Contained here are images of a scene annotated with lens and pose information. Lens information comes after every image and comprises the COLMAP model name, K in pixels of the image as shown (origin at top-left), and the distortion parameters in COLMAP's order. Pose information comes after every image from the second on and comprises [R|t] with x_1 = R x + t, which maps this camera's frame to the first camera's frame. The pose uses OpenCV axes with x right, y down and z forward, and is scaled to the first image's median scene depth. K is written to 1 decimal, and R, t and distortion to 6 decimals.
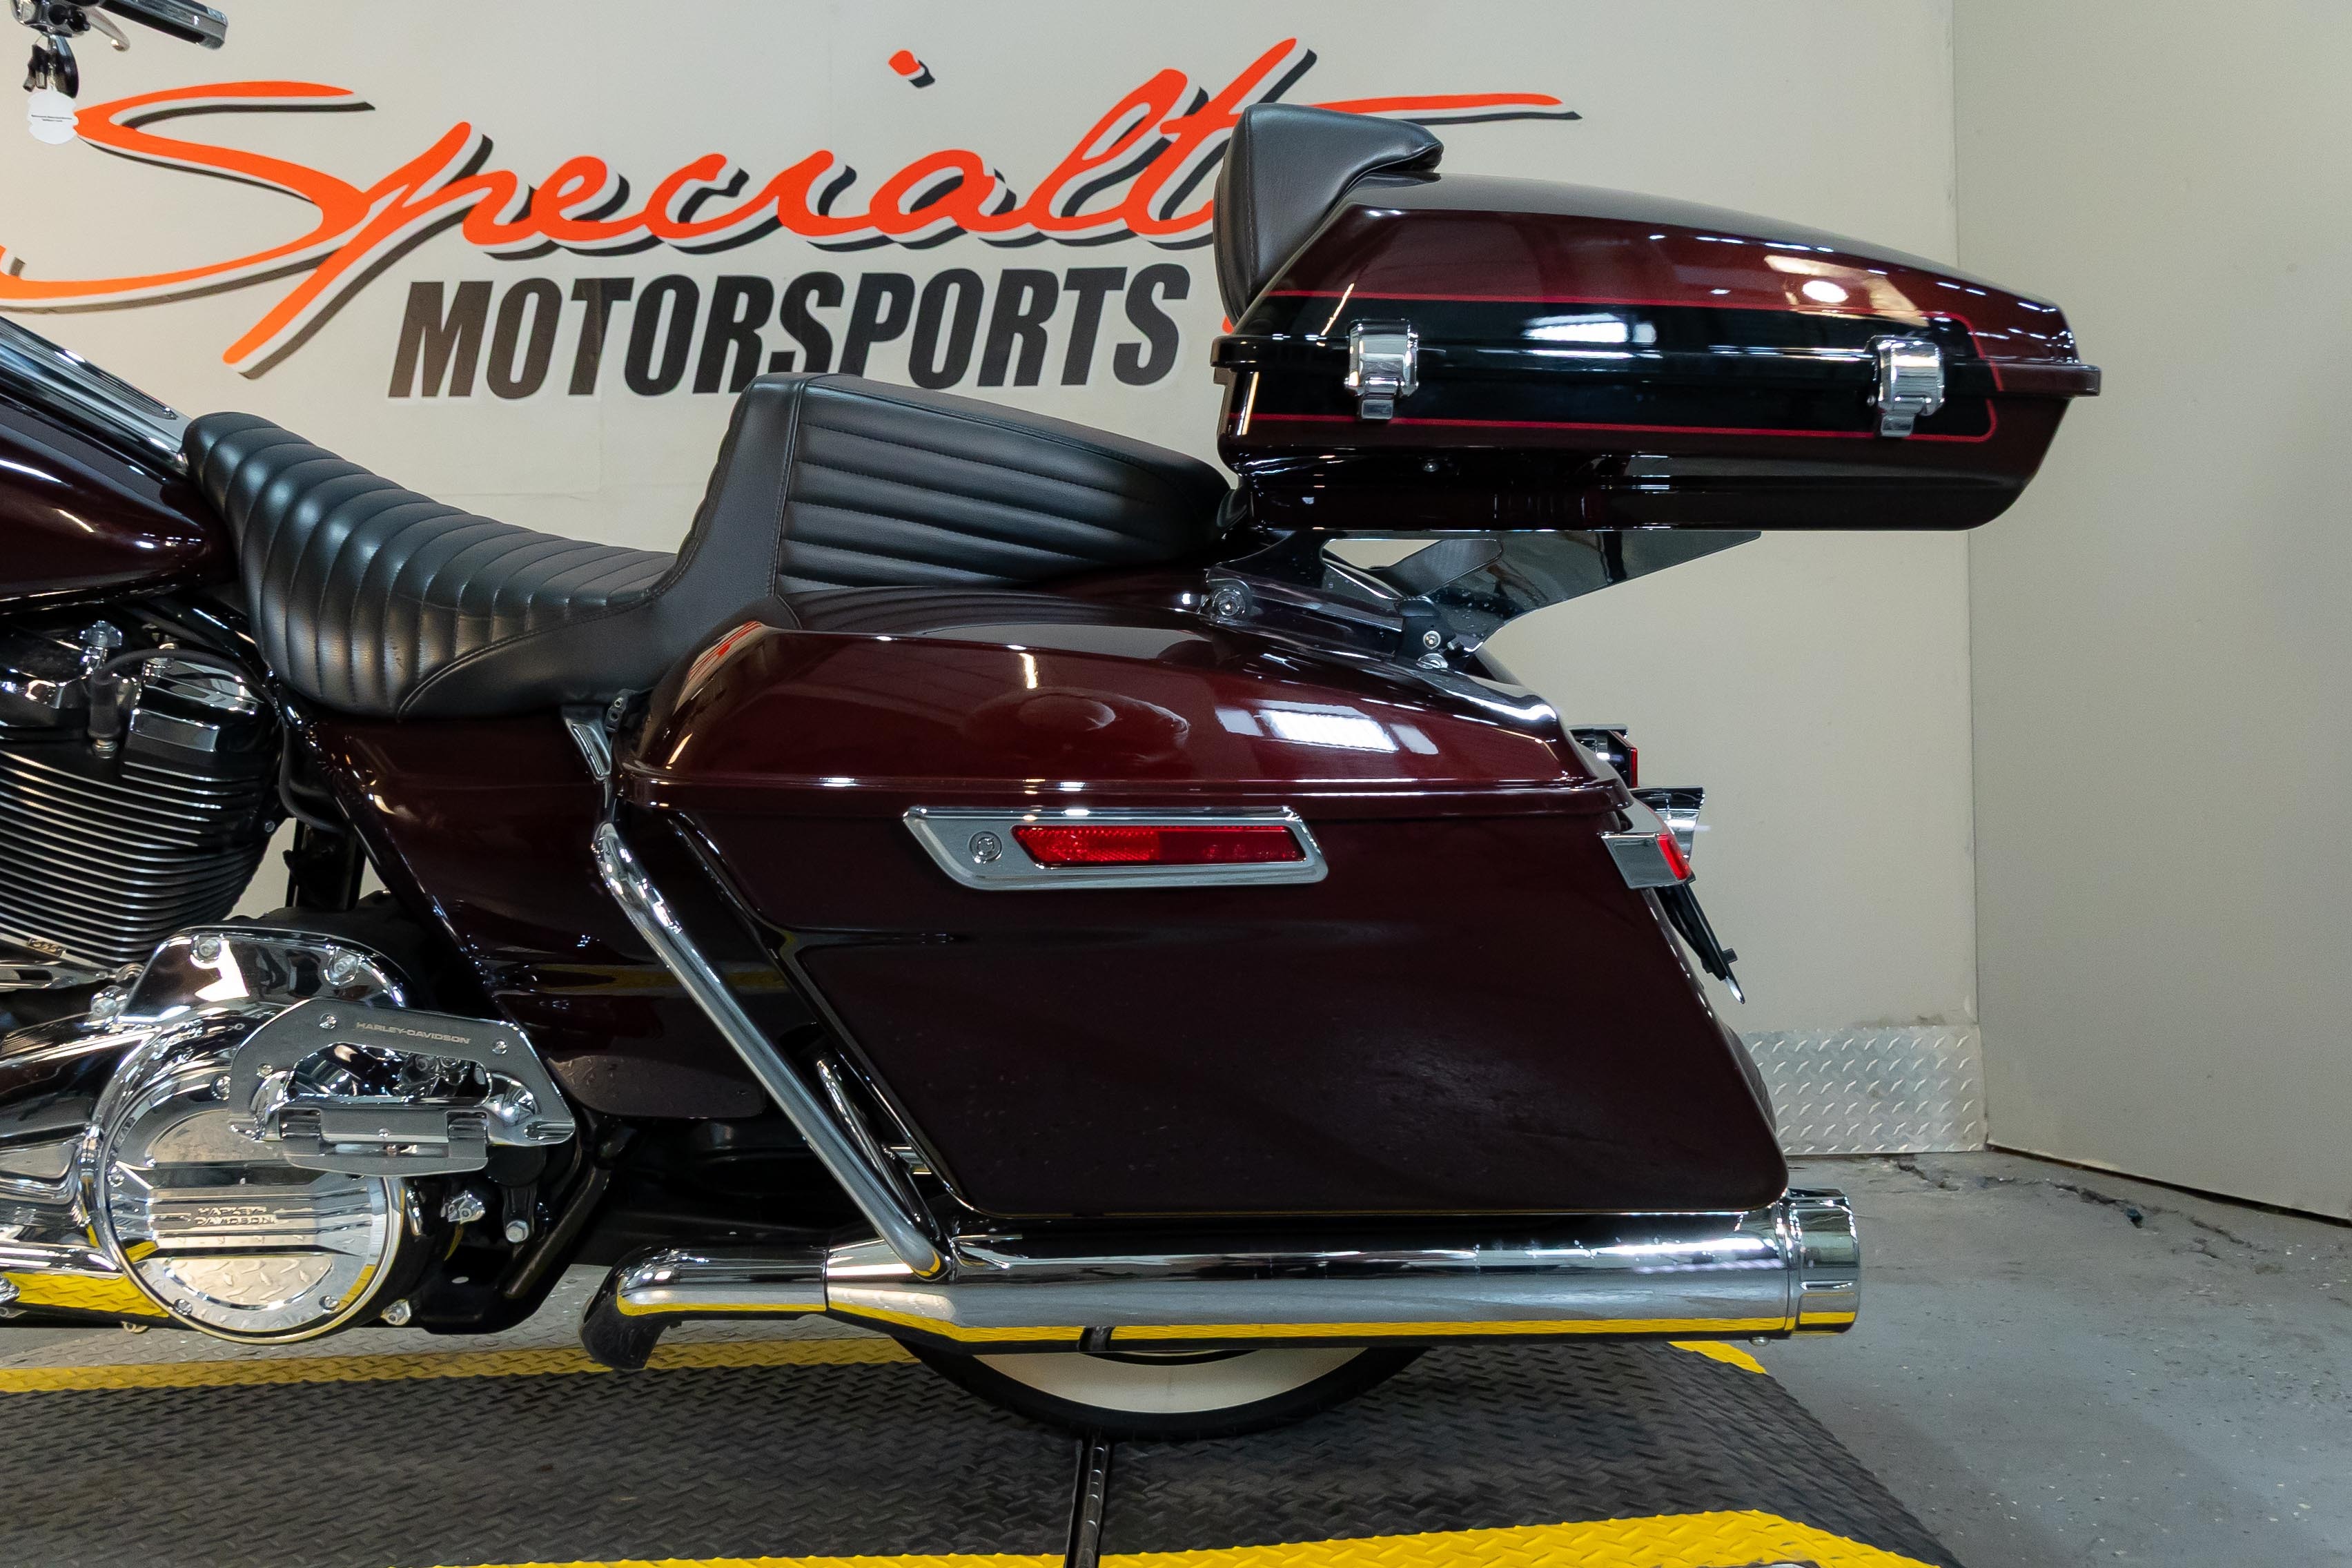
lens RADIAL K [[1222.1, 0, 1173.4], [0, 1222.1, 772.5], [0, 0, 1]] dist [0.001393, 0.001205]
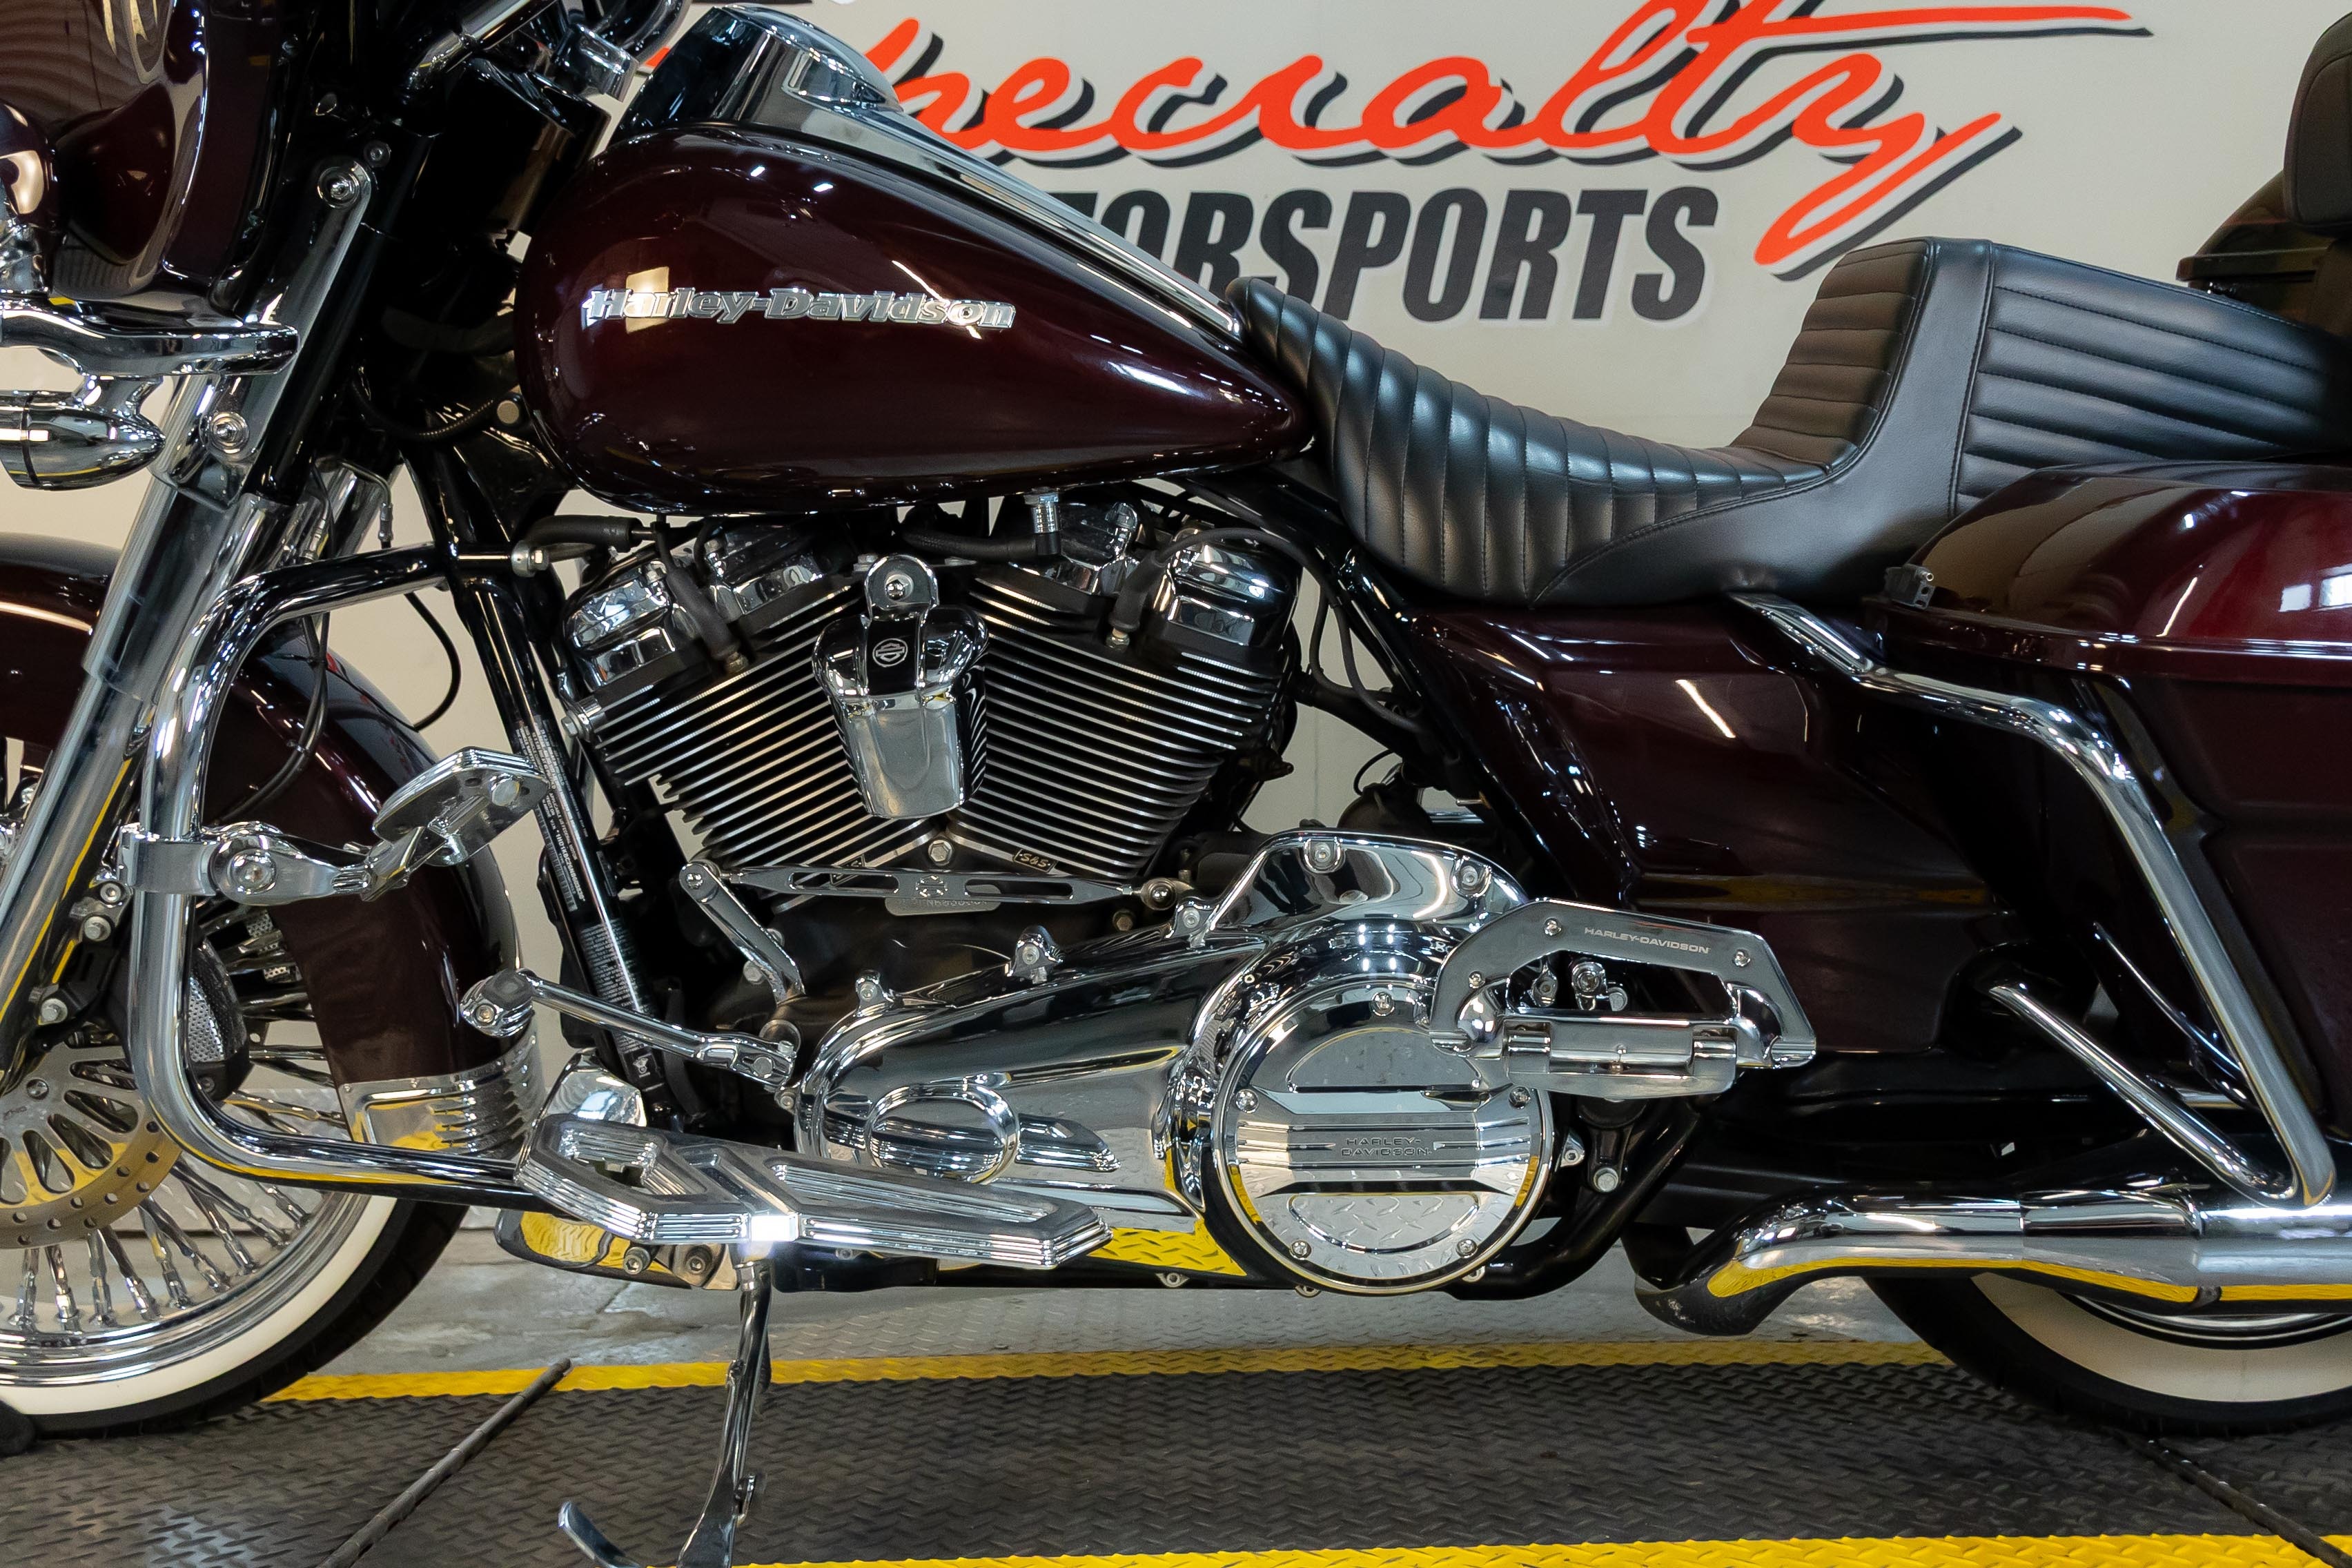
lens RADIAL K [[1381.0, 0, 1302.1], [0, 1381.0, 776.0], [0, 0, 1]] dist [0.005235, -0.013208]
pose [[0.999889, 0.014652, 0.002591, -0.288042], [-0.014614, 0.999794, -0.014104, 0.035615], [-0.002797, 0.014065, 0.999897, -0.008277]]
